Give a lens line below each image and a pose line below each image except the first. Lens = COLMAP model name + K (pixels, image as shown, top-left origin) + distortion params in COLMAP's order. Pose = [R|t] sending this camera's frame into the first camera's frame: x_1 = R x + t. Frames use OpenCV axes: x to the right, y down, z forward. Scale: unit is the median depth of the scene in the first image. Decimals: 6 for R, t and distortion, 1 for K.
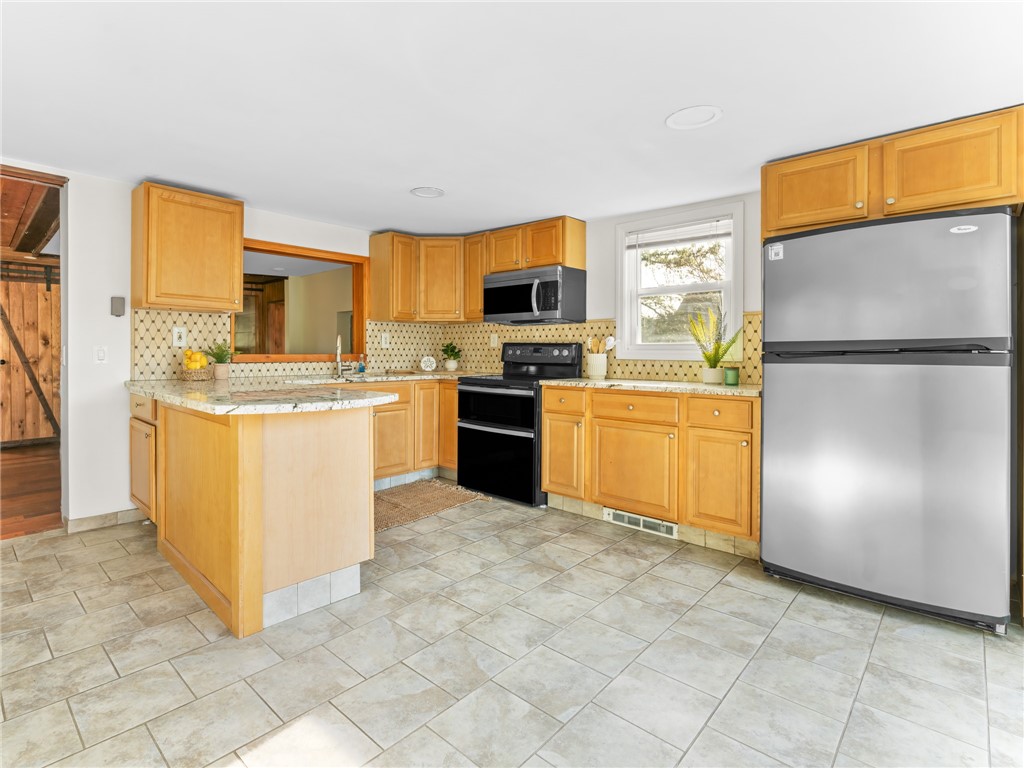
lens RADIAL K [[509.9, 0, 463.5], [0, 509.9, 351.3], [0, 0, 1]] dist [-0.001516, -0.004899]
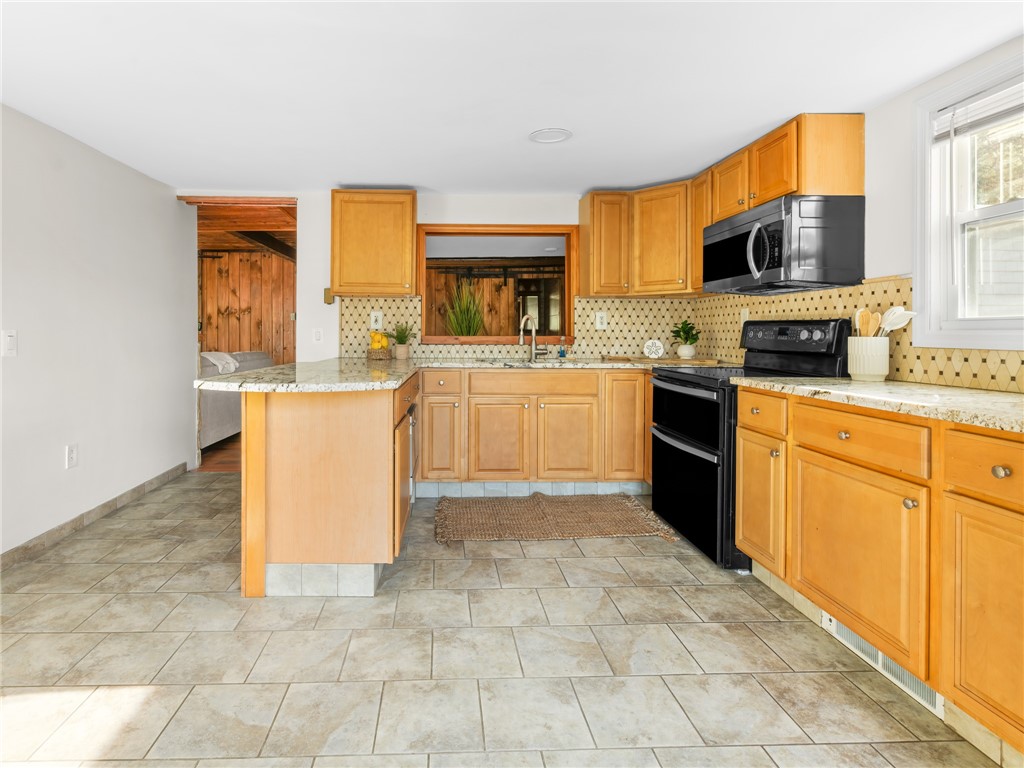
lens RADIAL K [[529.1, 0, 485.5], [0, 529.1, 330.8], [0, 0, 1]] dist [-0.001827, -0.002595]
pose [[0.726063, -0.003981, -0.687616, 0.421718], [-0.000854, 0.999977, -0.006691, 0.002550], [0.687627, 0.005445, 0.726043, 0.316130]]
